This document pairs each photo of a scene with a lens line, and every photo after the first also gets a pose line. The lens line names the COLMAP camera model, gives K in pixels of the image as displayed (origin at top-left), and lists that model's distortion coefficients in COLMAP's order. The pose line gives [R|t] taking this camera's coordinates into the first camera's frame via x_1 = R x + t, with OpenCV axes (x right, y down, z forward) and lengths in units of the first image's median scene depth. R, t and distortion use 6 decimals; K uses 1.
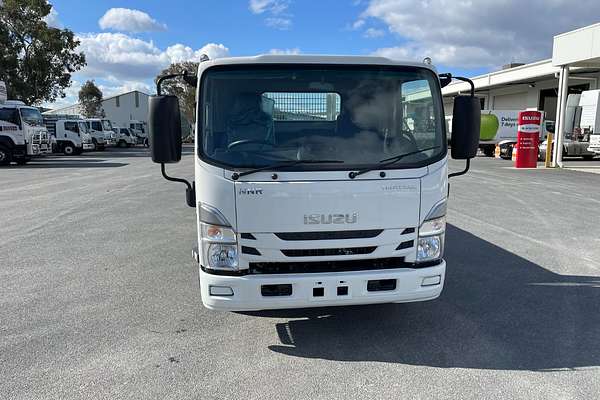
lens RADIAL K [[446.9, 0, 300.0], [0, 446.9, 200.0], [0, 0, 1]] dist [0.020716, -0.002697]
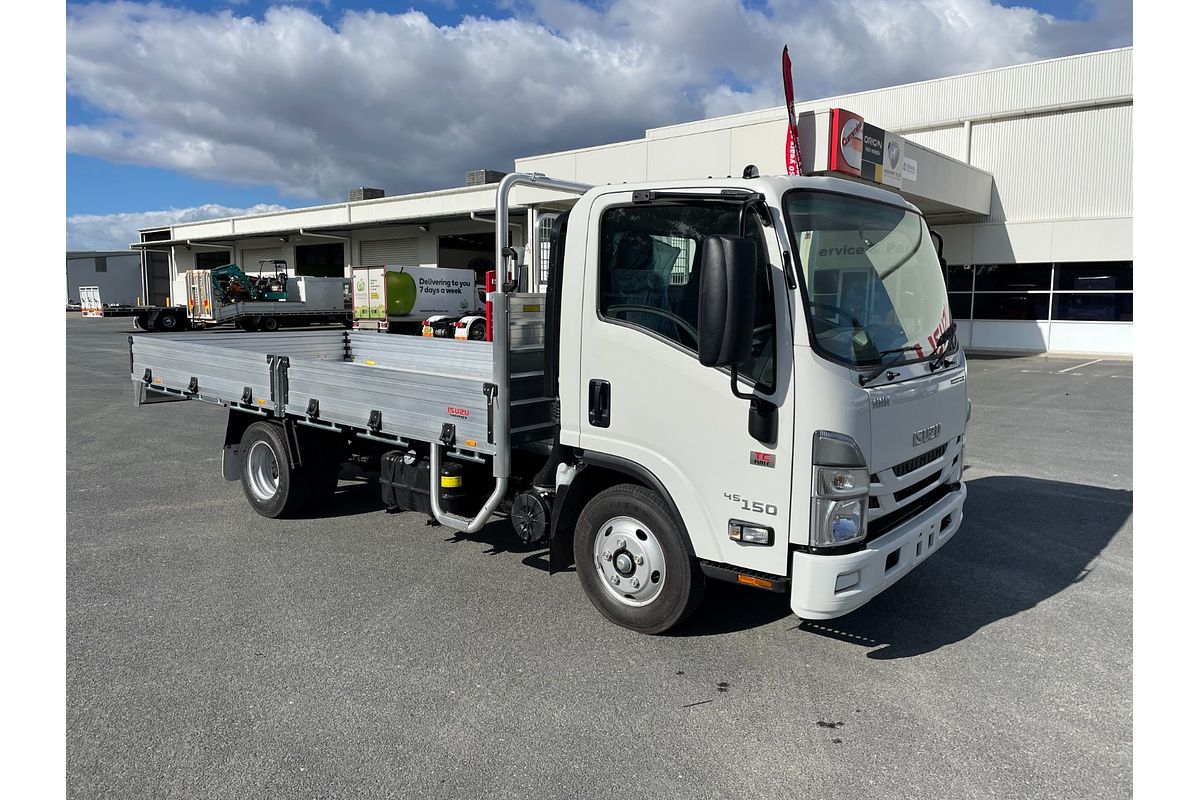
lens RADIAL K [[804.1, 0, 600.0], [0, 804.1, 400.0], [0, 0, 1]] dist [0.019164, -0.003854]
pose [[0.728092, -0.081457, 0.680623, -0.895490], [0.100910, 0.994833, 0.011114, -0.057384], [-0.678011, 0.060589, 0.732550, 0.361745]]
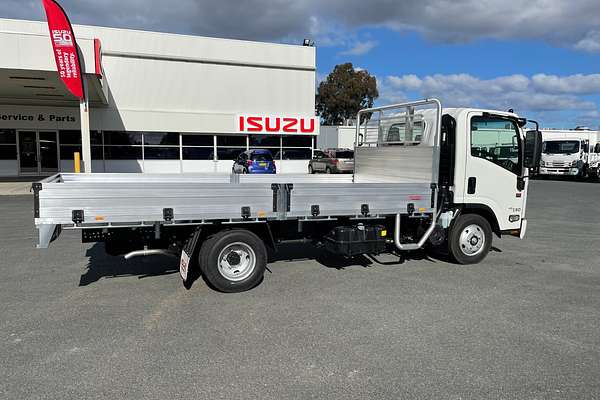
lens RADIAL K [[446.9, 0, 300.0], [0, 446.9, 200.0], [0, 0, 1]] dist [0.020716, -0.002697]
pose [[-0.252050, -0.104634, 0.962041, -1.584958], [0.142320, 0.979319, 0.143800, -0.304605], [-0.957192, 0.173163, -0.231946, 2.035501]]
